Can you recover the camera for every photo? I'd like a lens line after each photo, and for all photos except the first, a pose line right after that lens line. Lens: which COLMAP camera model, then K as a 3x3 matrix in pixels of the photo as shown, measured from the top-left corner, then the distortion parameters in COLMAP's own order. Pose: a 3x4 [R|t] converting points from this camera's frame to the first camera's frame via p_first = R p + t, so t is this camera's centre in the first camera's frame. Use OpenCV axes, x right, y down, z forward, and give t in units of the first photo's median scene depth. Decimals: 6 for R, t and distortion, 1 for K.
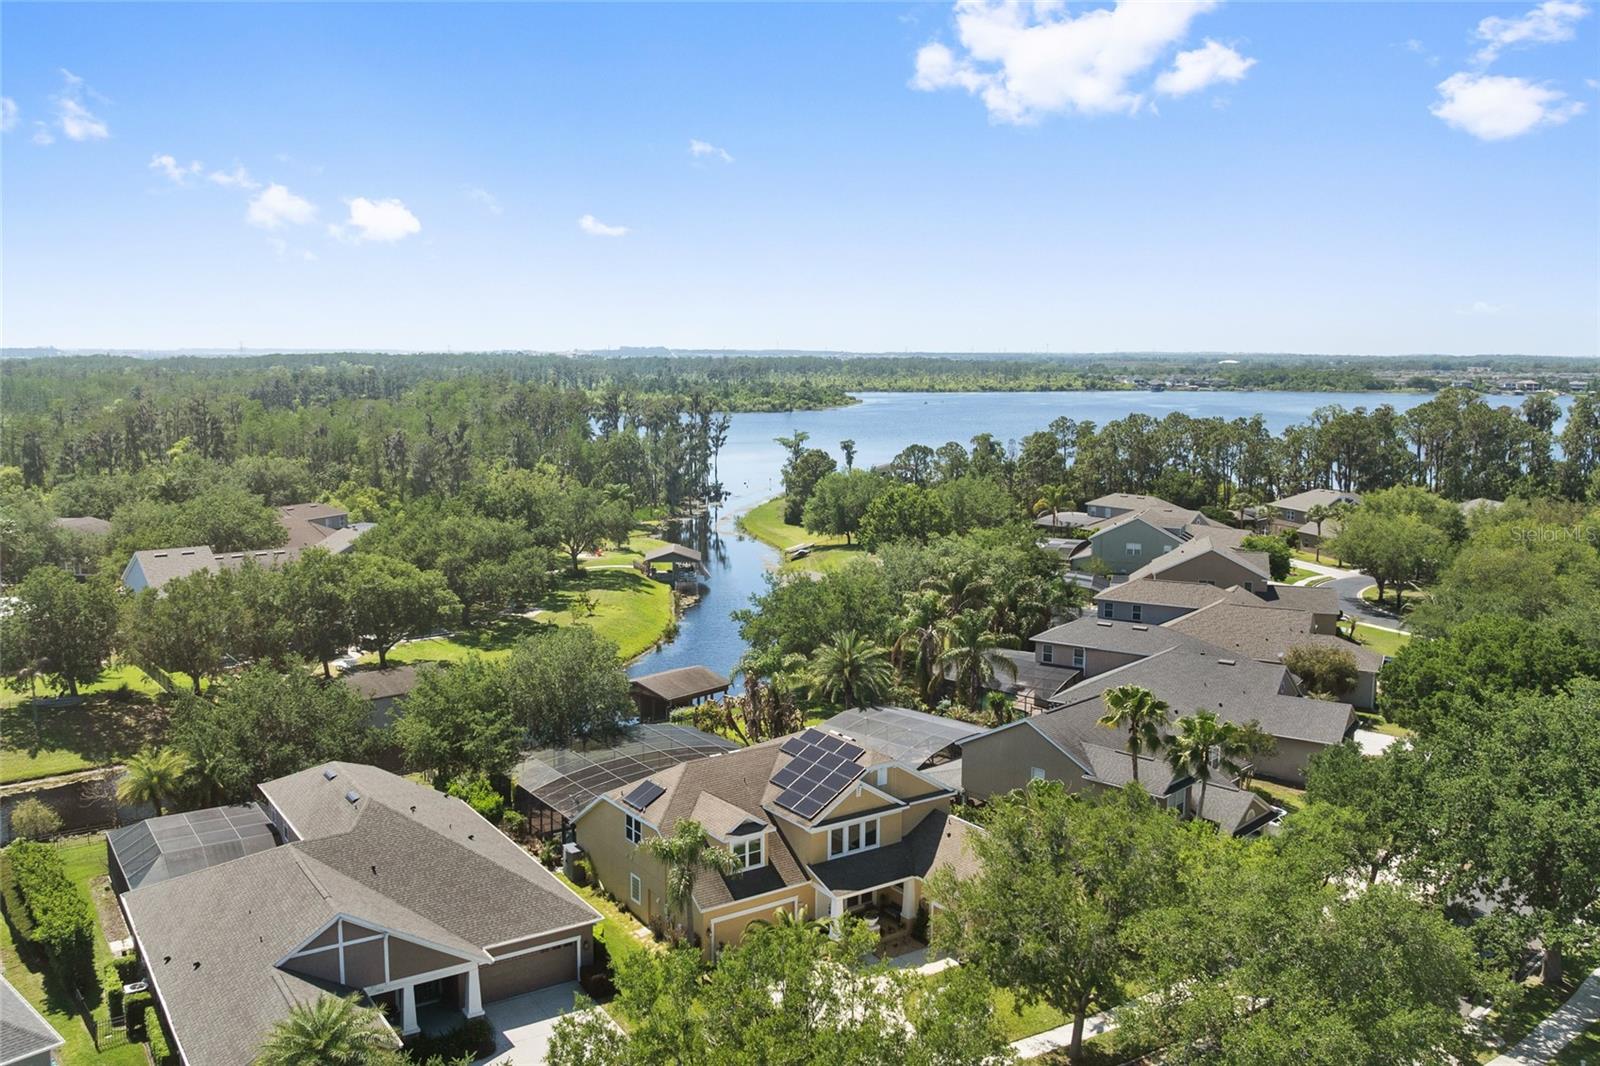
lens RADIAL K [[1309.9, 0, 800.0], [0, 1309.9, 533.0], [0, 0, 1]] dist [-0.006383, -0.052149]
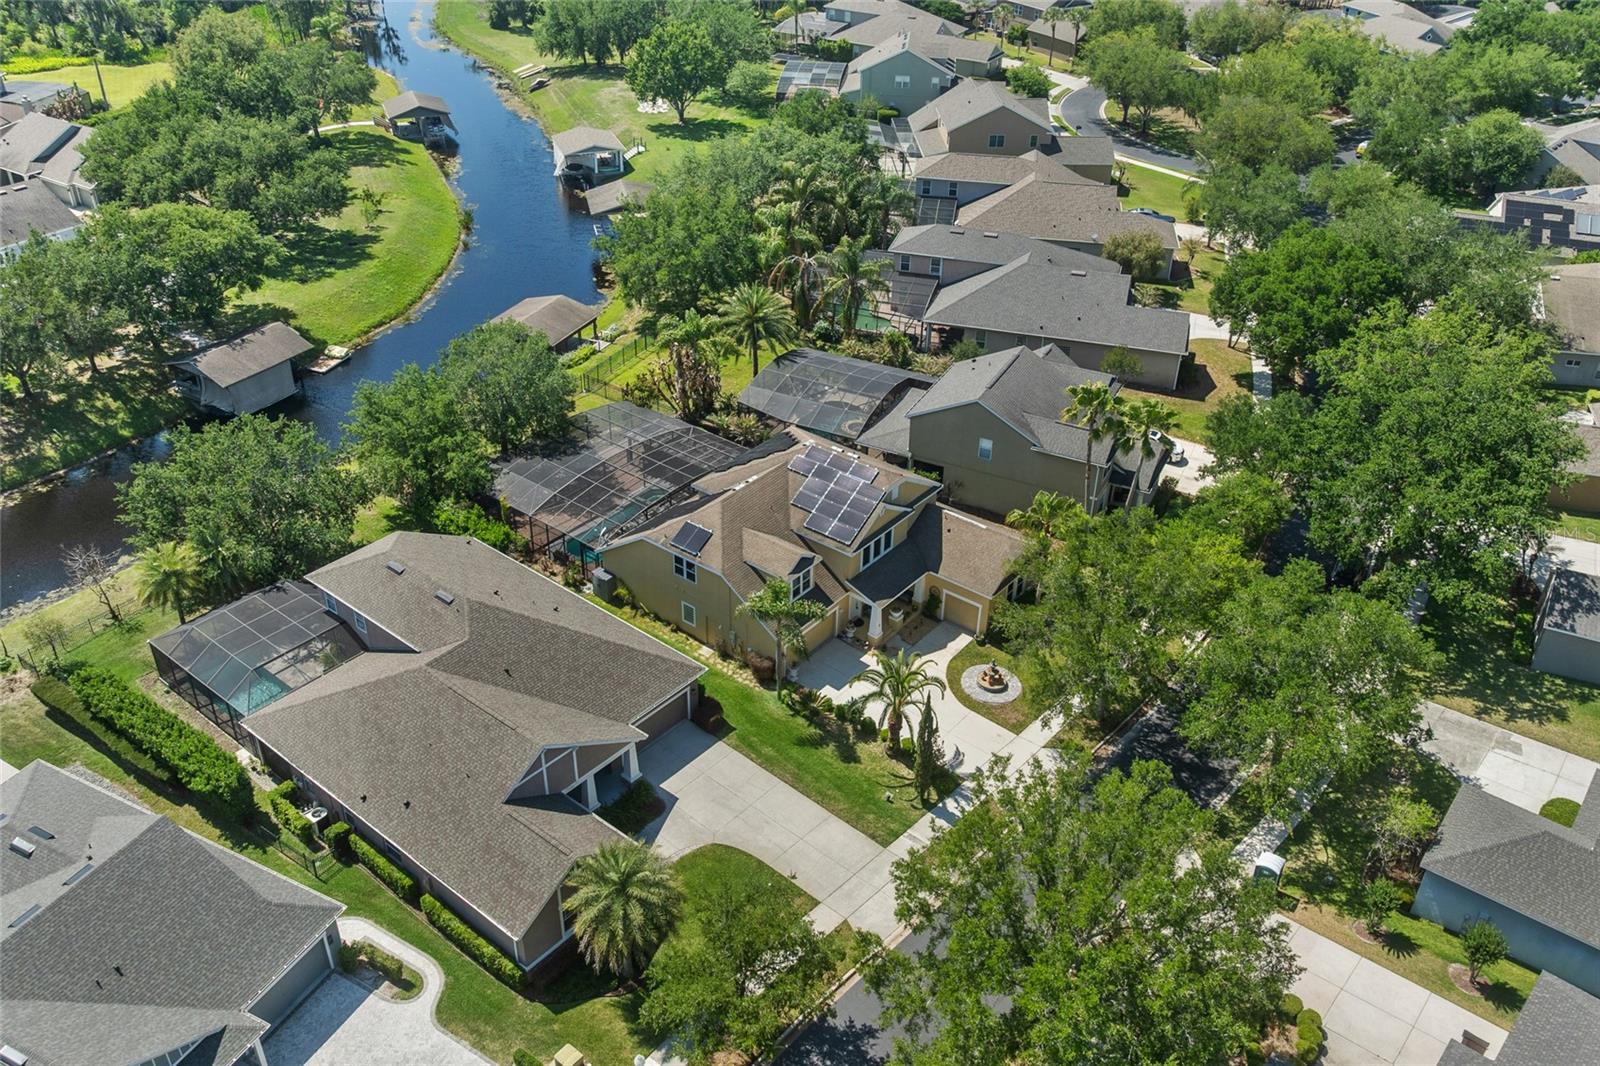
lens RADIAL K [[1309.9, 0, 800.0], [0, 1309.9, 533.0], [0, 0, 1]] dist [-0.006383, -0.052149]
pose [[0.958195, -0.146521, 0.245752, -0.277073], [0.028571, 0.903630, 0.427359, -0.248460], [-0.284686, -0.402472, 0.870040, 0.020256]]
